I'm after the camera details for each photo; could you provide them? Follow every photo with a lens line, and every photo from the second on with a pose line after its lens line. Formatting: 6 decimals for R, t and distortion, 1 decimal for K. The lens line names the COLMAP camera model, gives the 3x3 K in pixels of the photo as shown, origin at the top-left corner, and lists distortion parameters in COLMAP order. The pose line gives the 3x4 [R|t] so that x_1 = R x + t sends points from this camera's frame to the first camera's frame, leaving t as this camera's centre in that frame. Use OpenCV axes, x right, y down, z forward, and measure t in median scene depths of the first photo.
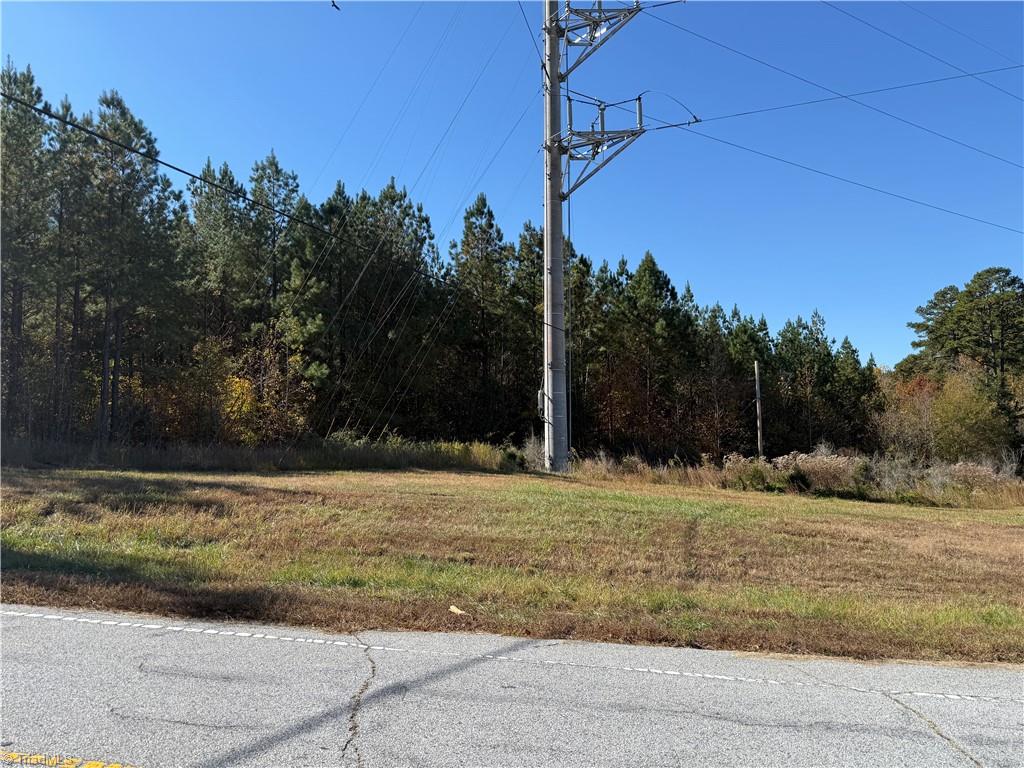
lens RADIAL K [[707.3, 0, 505.2], [0, 707.3, 405.2], [0, 0, 1]] dist [0.077265, -0.134266]
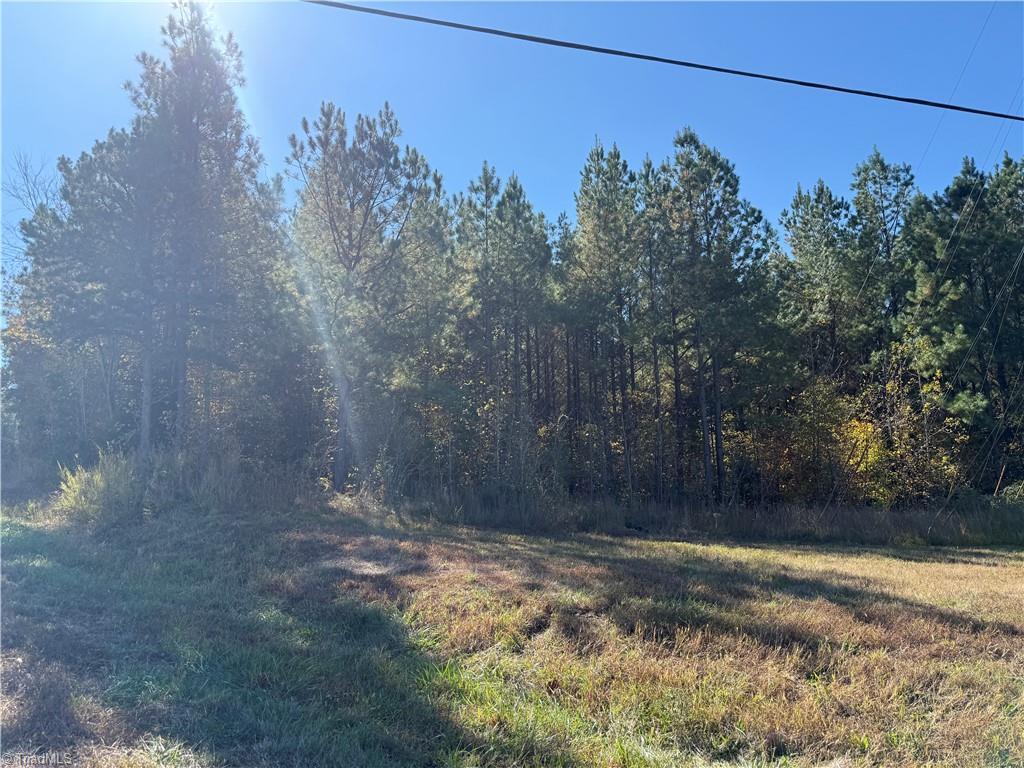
lens RADIAL K [[707.3, 0, 505.2], [0, 707.3, 405.2], [0, 0, 1]] dist [0.077265, -0.134266]
pose [[0.673296, -0.113029, -0.730683, -0.047258], [0.054988, 0.993164, -0.102963, 0.004688], [0.737326, 0.029146, 0.674908, 0.147215]]
